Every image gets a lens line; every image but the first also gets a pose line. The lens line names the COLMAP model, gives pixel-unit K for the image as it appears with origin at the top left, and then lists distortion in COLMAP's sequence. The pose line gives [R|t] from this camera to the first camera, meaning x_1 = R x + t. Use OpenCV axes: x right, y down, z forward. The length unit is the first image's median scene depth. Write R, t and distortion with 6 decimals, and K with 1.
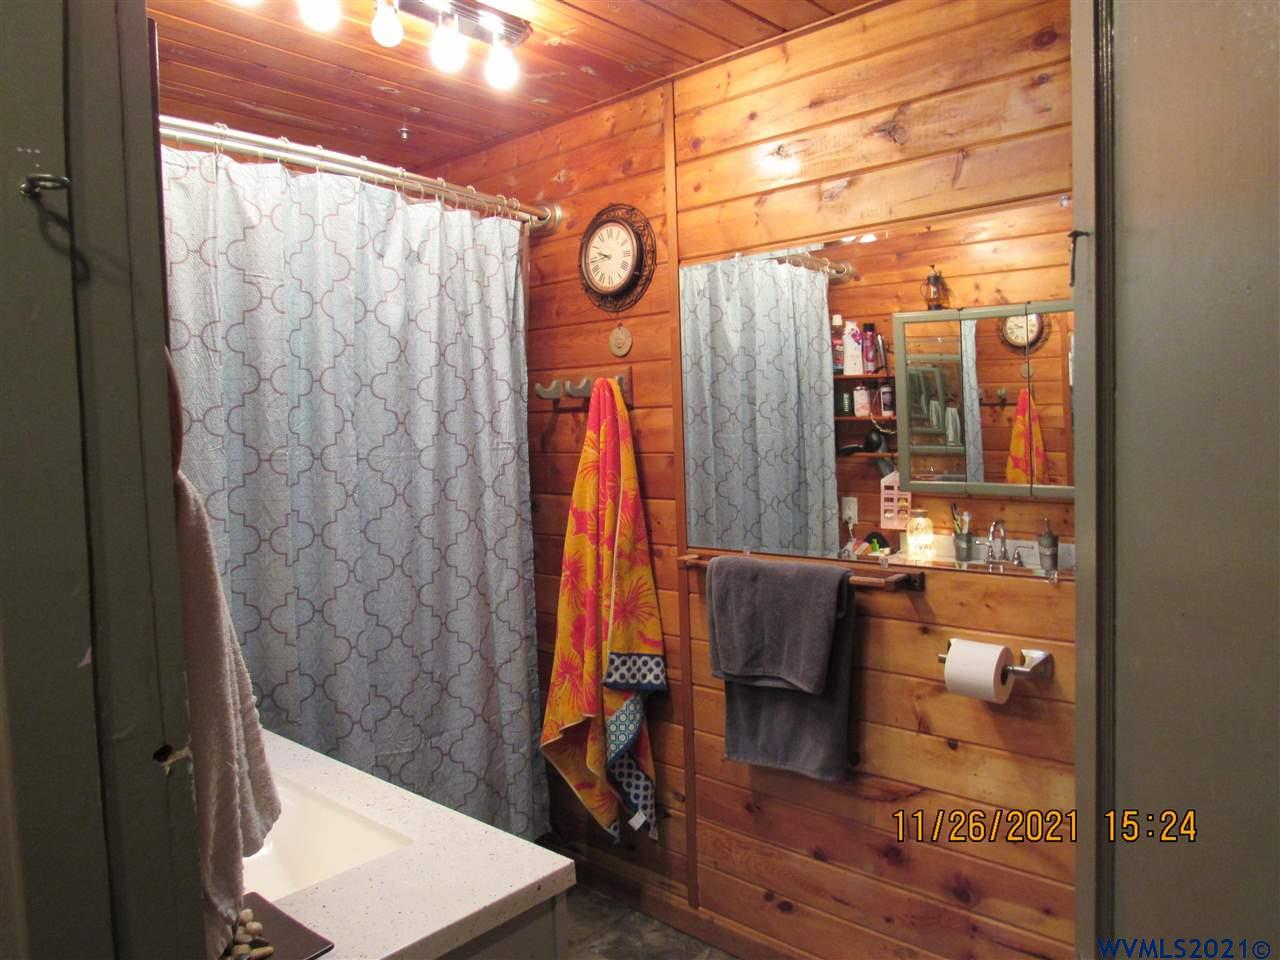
lens RADIAL K [[953.9, 0, 639.6], [0, 953.9, 483.1], [0, 0, 1]] dist [-0.015426, 0.009490]
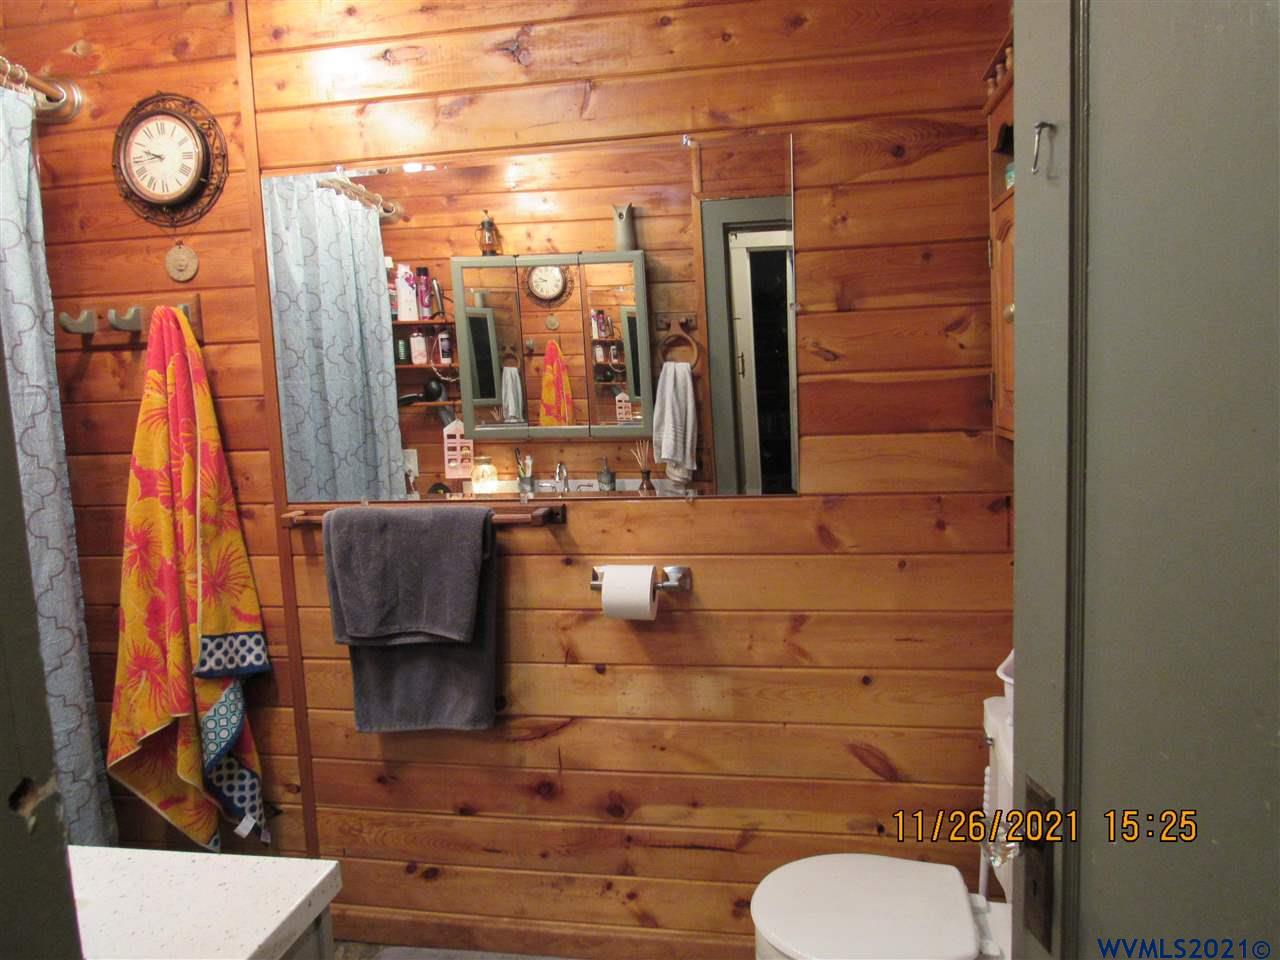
lens RADIAL K [[953.9, 0, 639.6], [0, 953.9, 483.1], [0, 0, 1]] dist [-0.015426, 0.009490]
pose [[0.843319, -0.065483, 0.533408, -0.140583], [0.049406, 0.997792, 0.044382, 0.025503], [-0.535137, -0.011074, 0.844693, 0.090800]]
